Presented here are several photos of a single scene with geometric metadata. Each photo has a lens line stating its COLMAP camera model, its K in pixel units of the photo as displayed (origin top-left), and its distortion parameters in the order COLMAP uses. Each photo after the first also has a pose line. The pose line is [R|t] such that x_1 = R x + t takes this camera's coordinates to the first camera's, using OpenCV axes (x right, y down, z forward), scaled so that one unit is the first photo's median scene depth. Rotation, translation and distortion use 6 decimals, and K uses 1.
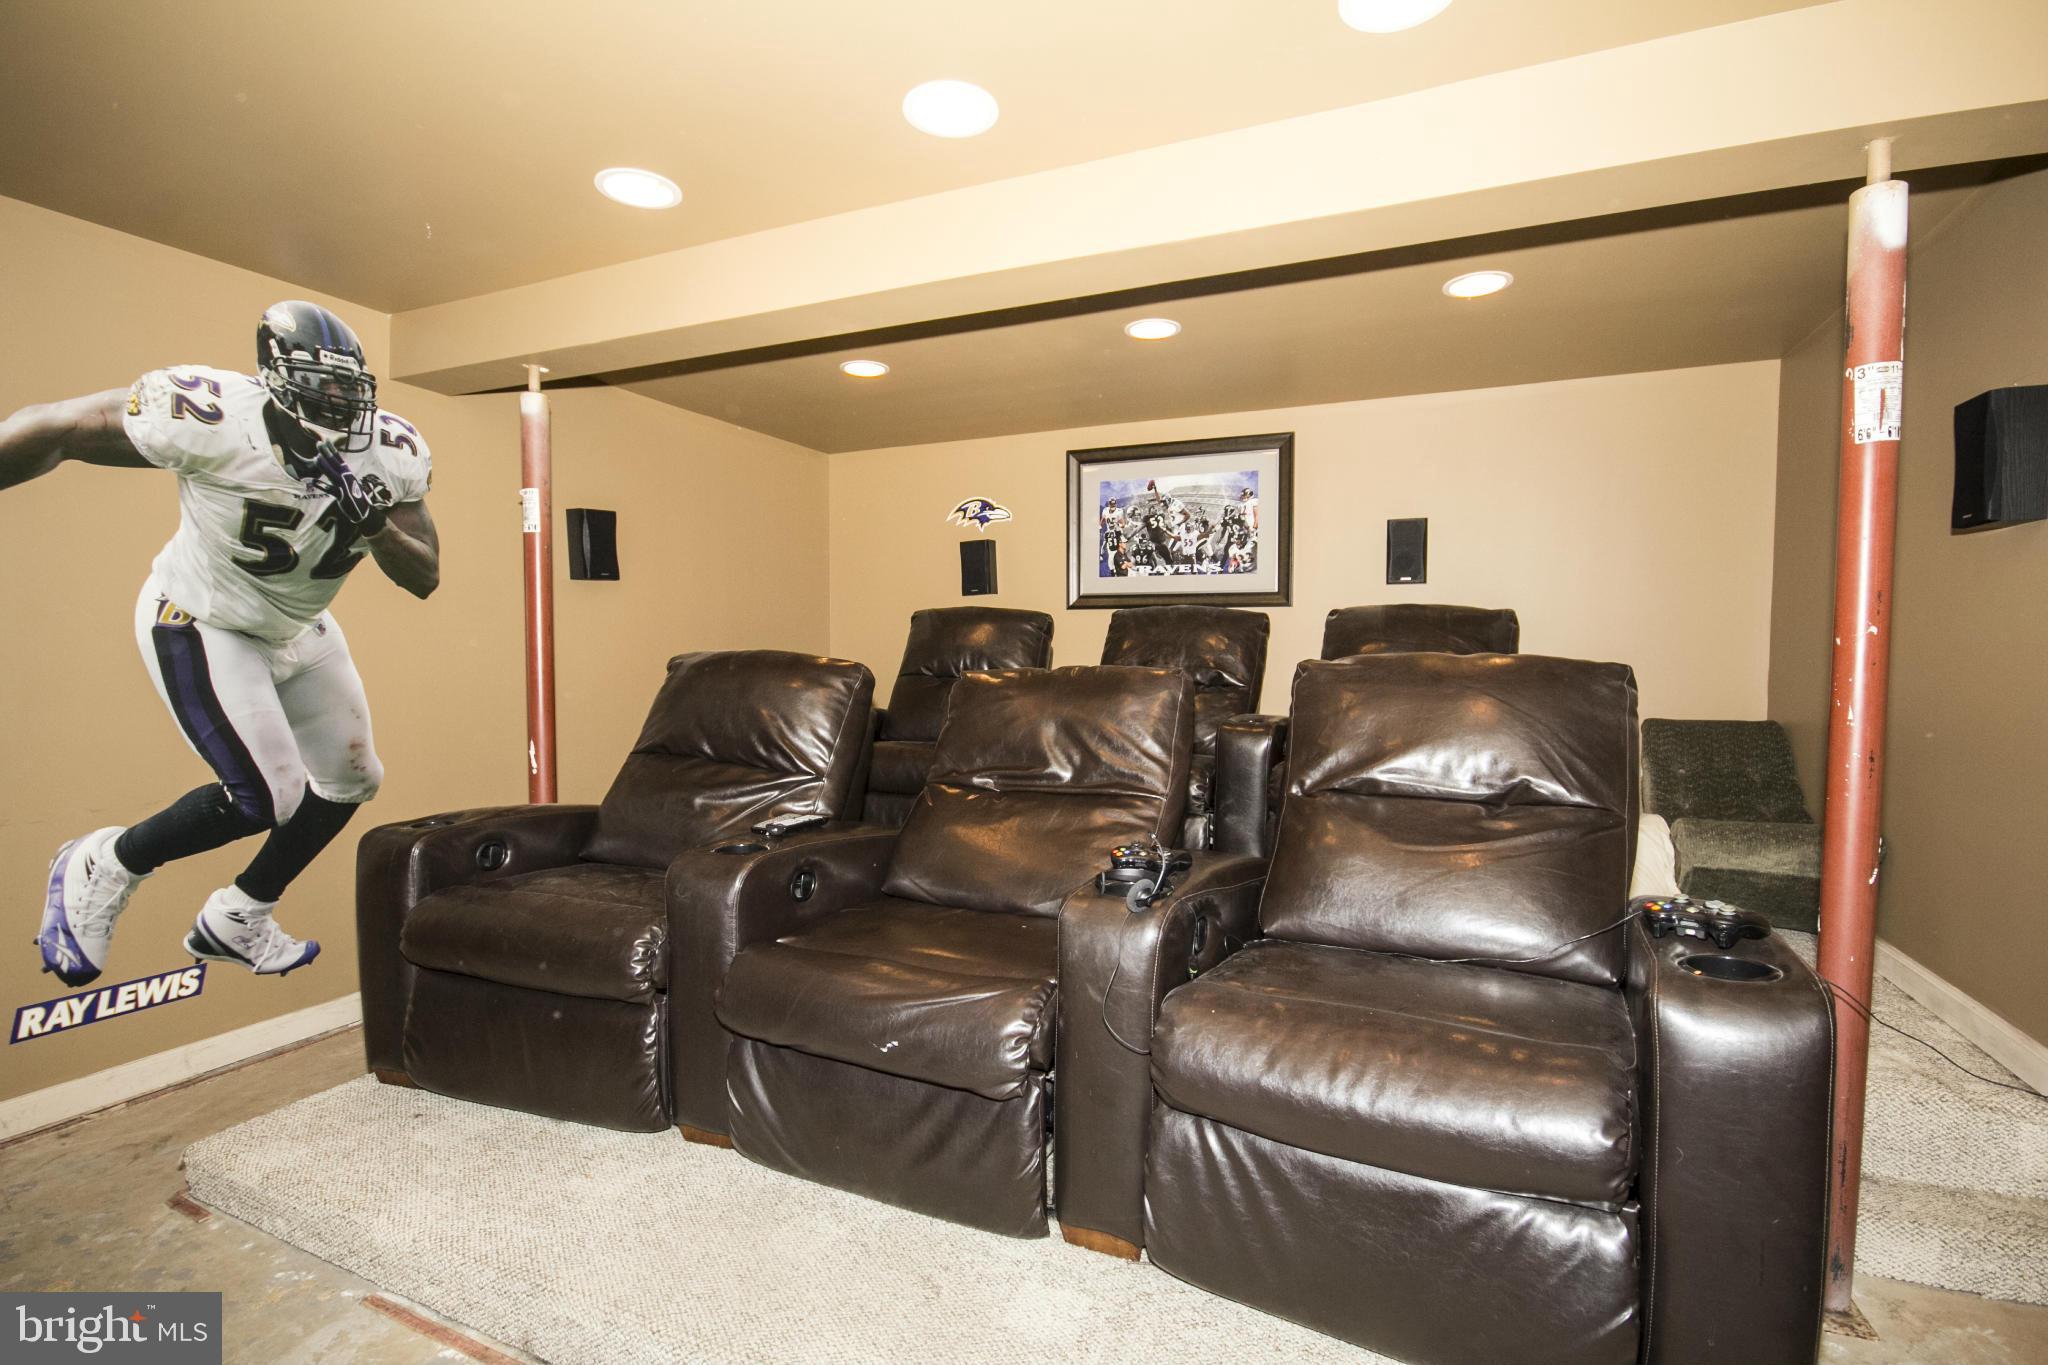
lens RADIAL K [[973.0, 0, 1022.8], [0, 973.0, 691.0], [0, 0, 1]] dist [-0.002794, 0.000051]
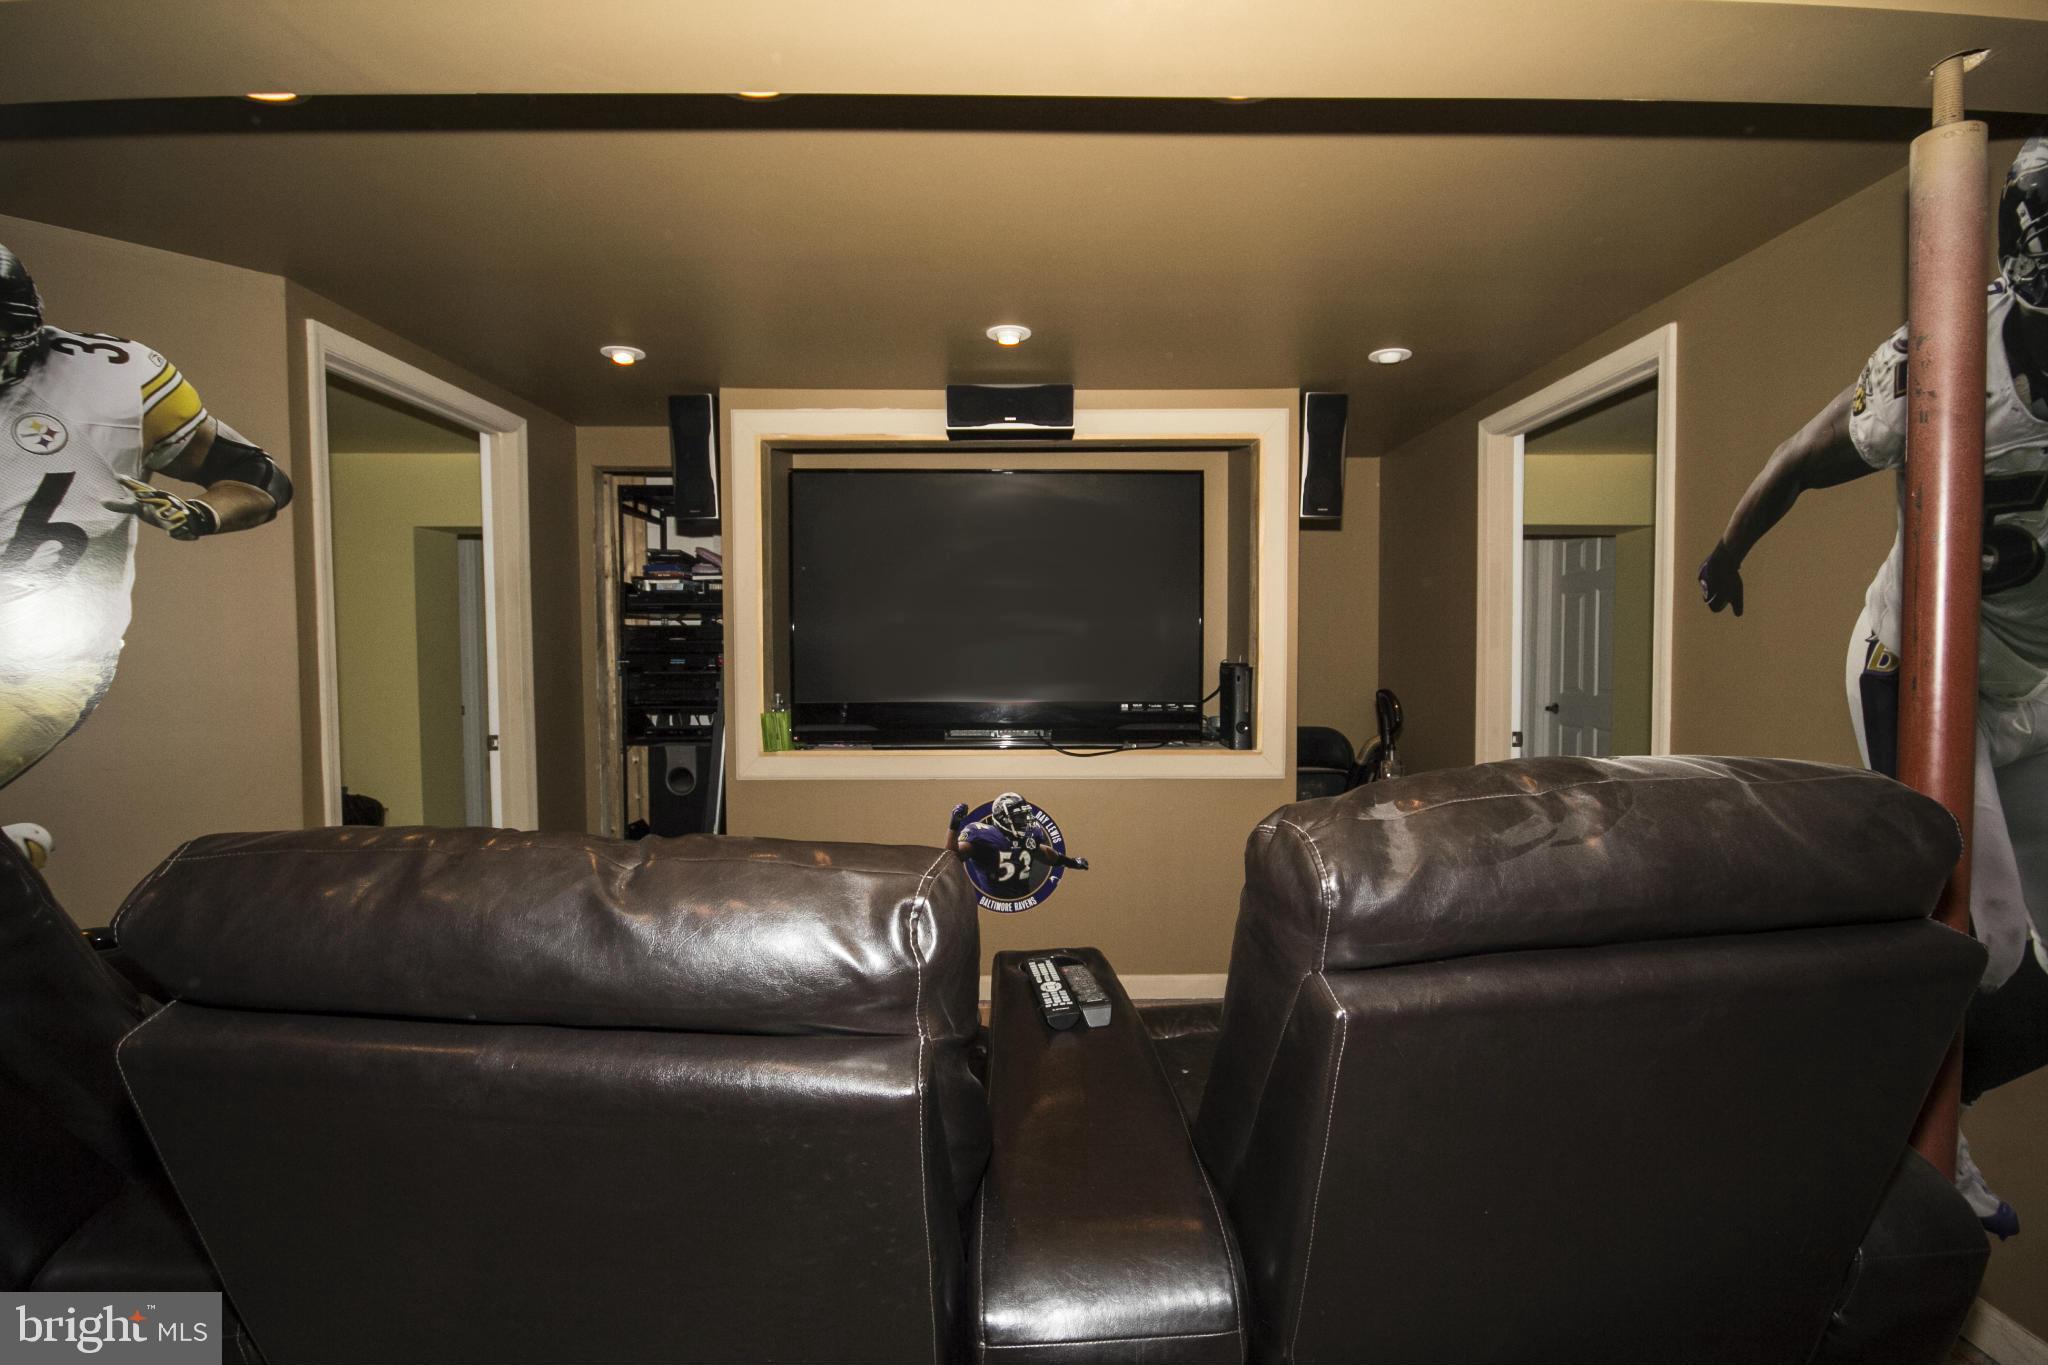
lens RADIAL K [[973.0, 0, 1022.8], [0, 973.0, 691.0], [0, 0, 1]] dist [-0.002794, 0.000051]
pose [[-0.910148, 0.021218, -0.413739, 0.053749], [-0.013415, 0.996654, 0.080623, -0.098857], [0.414066, 0.078929, -0.906819, 1.325058]]
